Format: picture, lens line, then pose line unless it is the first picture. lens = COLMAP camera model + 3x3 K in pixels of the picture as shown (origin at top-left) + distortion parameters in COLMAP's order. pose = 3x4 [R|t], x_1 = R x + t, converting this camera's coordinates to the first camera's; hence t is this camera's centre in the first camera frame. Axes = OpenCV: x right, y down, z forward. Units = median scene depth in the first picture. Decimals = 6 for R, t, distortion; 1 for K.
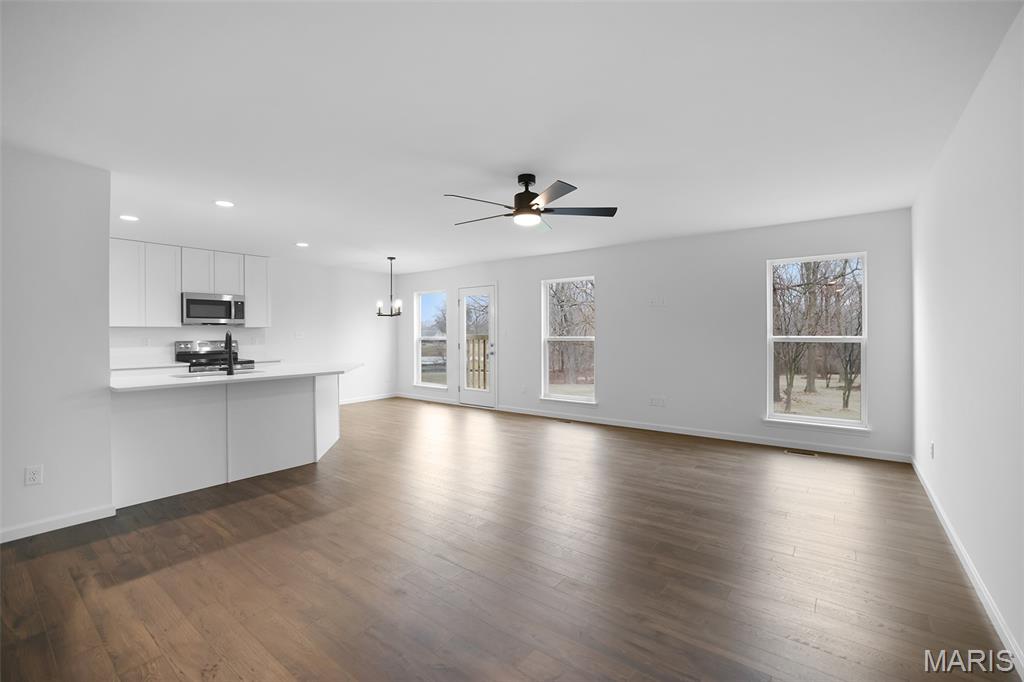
lens RADIAL K [[437.8, 0, 509.8], [0, 437.8, 334.6], [0, 0, 1]] dist [-0.051232, 0.015906]
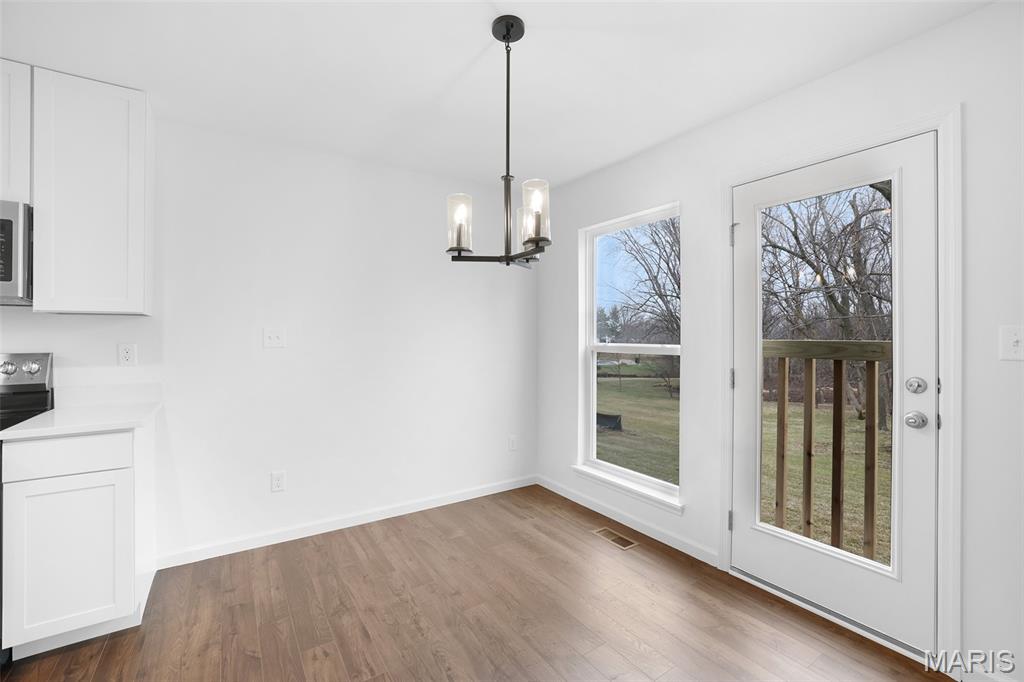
lens RADIAL K [[437.8, 0, 509.8], [0, 437.8, 334.6], [0, 0, 1]] dist [-0.051232, 0.015906]
pose [[0.945967, 0.007413, -0.324177, -0.210204], [-0.007522, 0.999971, 0.000917, -0.003599], [0.324175, 0.001571, 0.945996, 0.844738]]
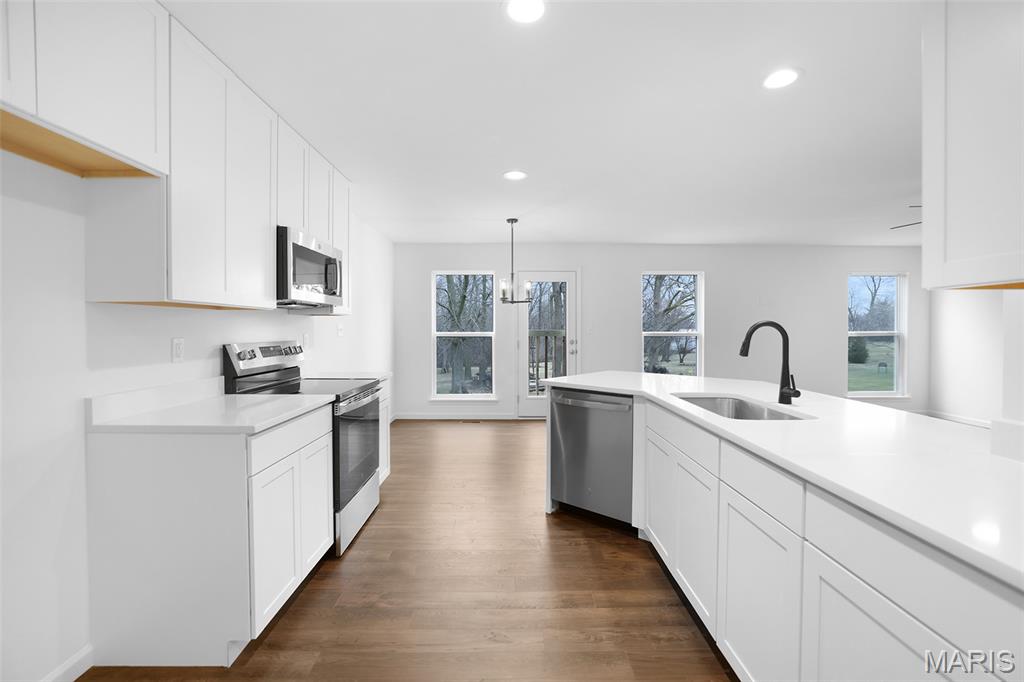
lens RADIAL K [[437.8, 0, 509.8], [0, 437.8, 334.6], [0, 0, 1]] dist [-0.051232, 0.015906]
pose [[0.791308, -0.003531, 0.611408, -0.770491], [-0.000271, 0.999981, 0.006125, 0.003918], [-0.611418, -0.005013, 0.791292, 0.486379]]
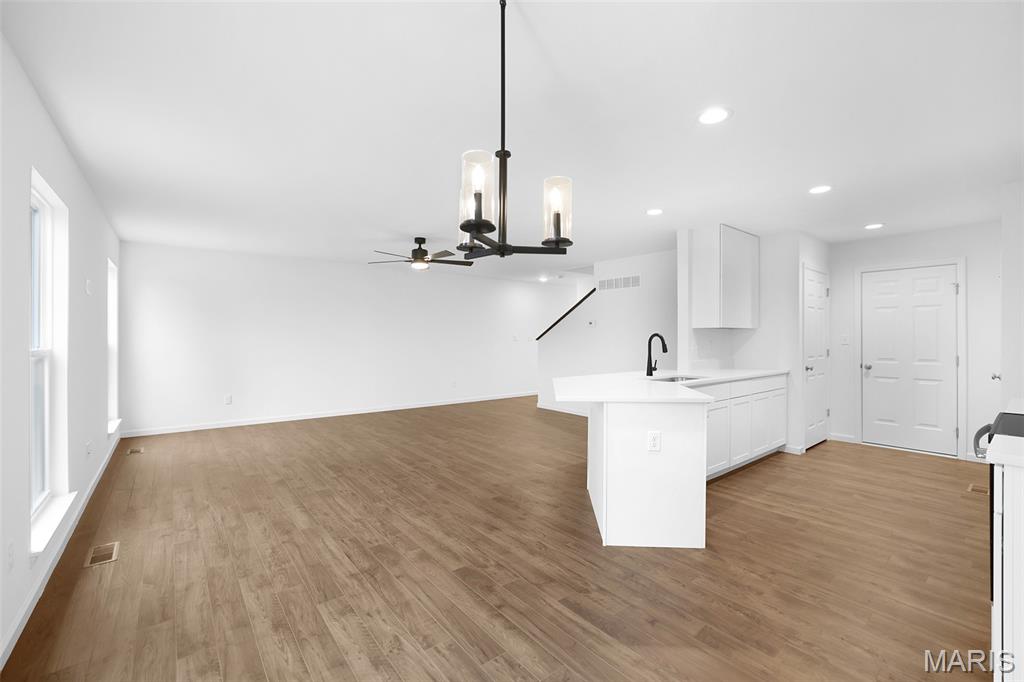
lens RADIAL K [[437.8, 0, 509.8], [0, 437.8, 334.6], [0, 0, 1]] dist [-0.051232, 0.015906]
pose [[-0.969469, 0.005153, 0.245160, -0.356373], [0.005166, 0.999986, -0.000589, -0.005514], [-0.245160, 0.000695, -0.969482, 1.310323]]
